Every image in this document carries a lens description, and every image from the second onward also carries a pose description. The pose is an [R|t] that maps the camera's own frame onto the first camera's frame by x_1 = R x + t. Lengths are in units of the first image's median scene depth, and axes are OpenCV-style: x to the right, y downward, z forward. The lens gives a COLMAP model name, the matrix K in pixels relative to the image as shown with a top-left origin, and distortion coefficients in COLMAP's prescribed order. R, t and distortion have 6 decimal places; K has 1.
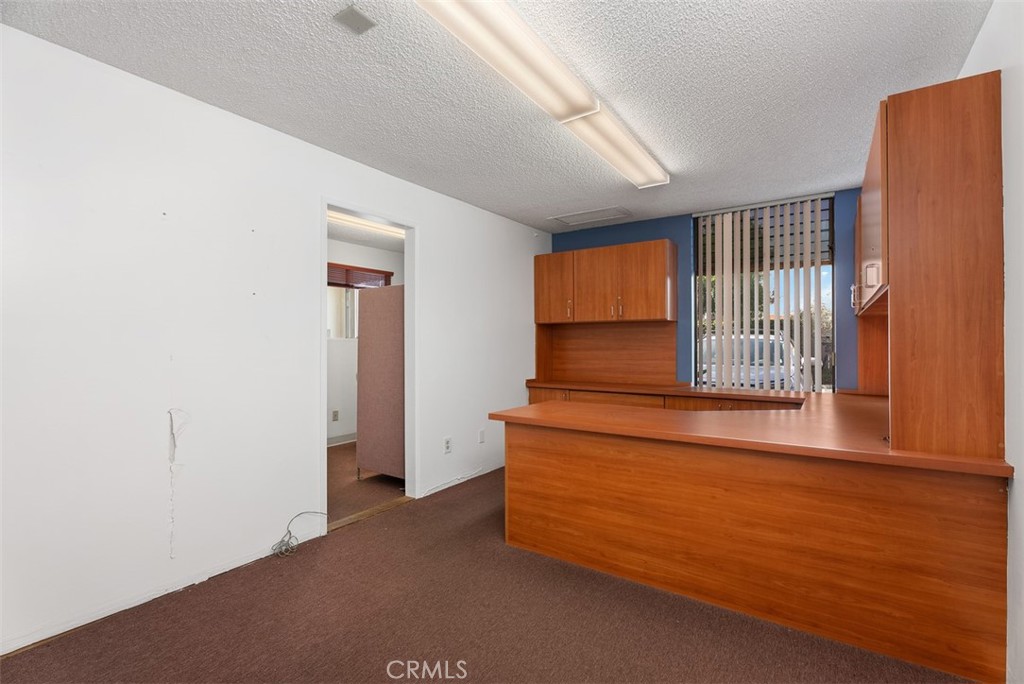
lens RADIAL K [[460.1, 0, 512.0], [0, 460.1, 342.0], [0, 0, 1]] dist [-0.000673, 0.000240]
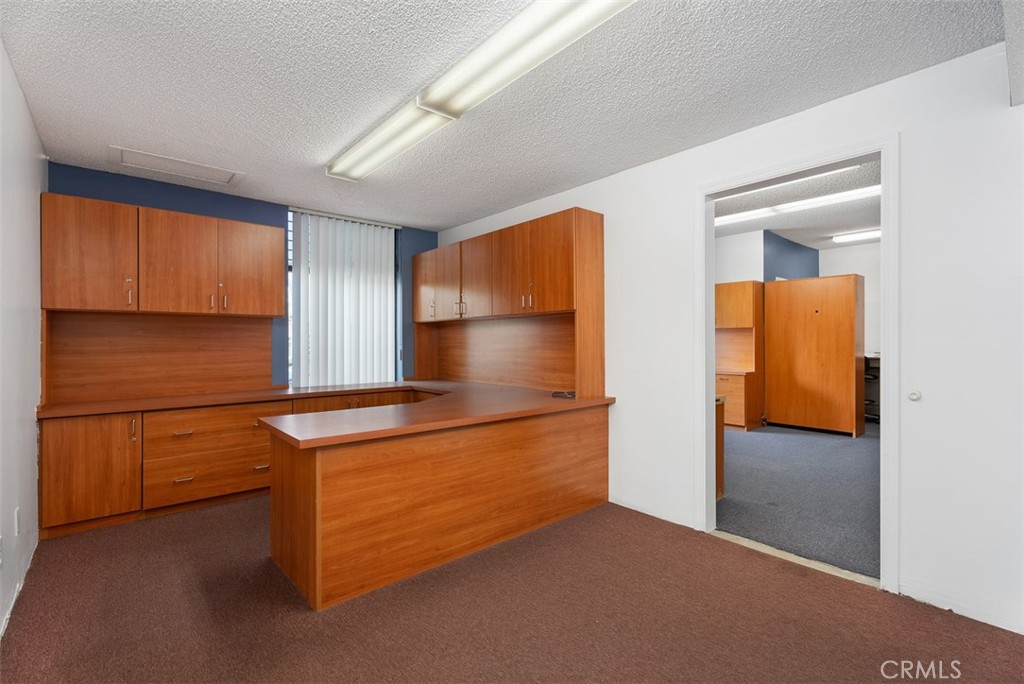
lens RADIAL K [[460.1, 0, 512.0], [0, 460.1, 342.0], [0, 0, 1]] dist [-0.000673, 0.000240]
pose [[0.250085, 0.003224, 0.968219, -0.678484], [-0.000525, 0.999995, -0.003195, 0.006384], [-0.968224, 0.000291, 0.250085, 0.529160]]
